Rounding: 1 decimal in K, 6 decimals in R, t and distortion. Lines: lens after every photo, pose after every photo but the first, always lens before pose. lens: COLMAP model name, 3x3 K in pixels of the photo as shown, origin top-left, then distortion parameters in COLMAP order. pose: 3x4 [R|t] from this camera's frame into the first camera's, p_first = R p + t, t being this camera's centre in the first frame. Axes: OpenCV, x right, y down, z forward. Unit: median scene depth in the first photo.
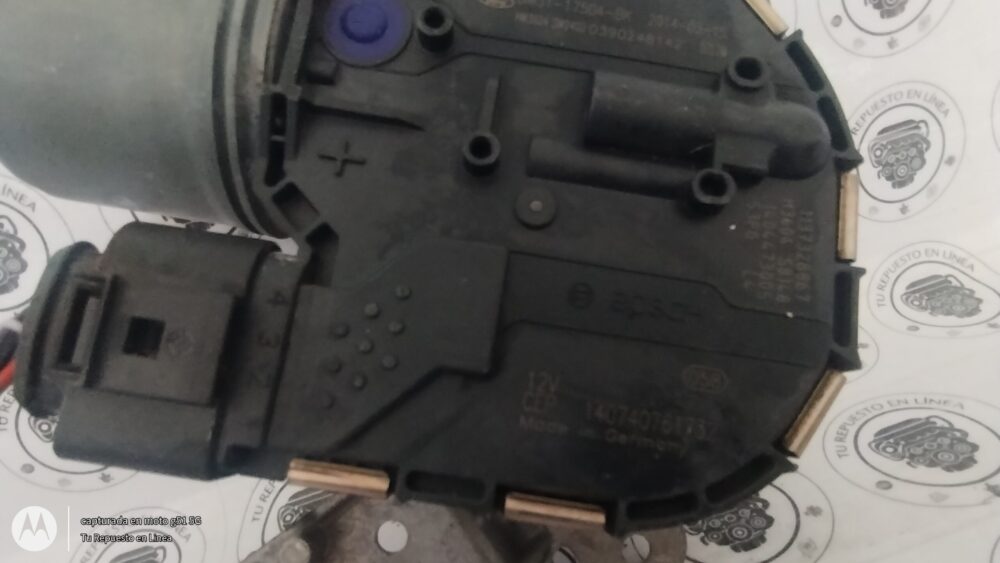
lens RADIAL K [[719.7, 0, 496.7], [0, 719.7, 260.4], [0, 0, 1]] dist [-0.029756, 0.015115]
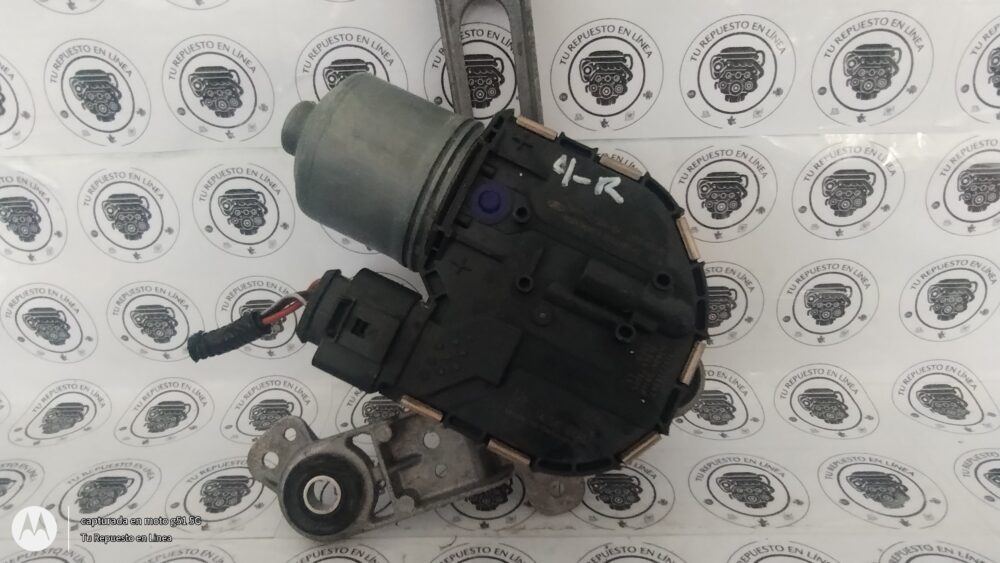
lens RADIAL K [[719.7, 0, 484.1], [0, 719.7, 261.7], [0, 0, 1]] dist [-0.029756, 0.015115]
pose [[0.952355, 0.285077, -0.108402, 0.065954], [-0.274699, 0.956185, 0.101245, -0.341030], [0.132515, -0.066643, 0.988938, -0.954109]]
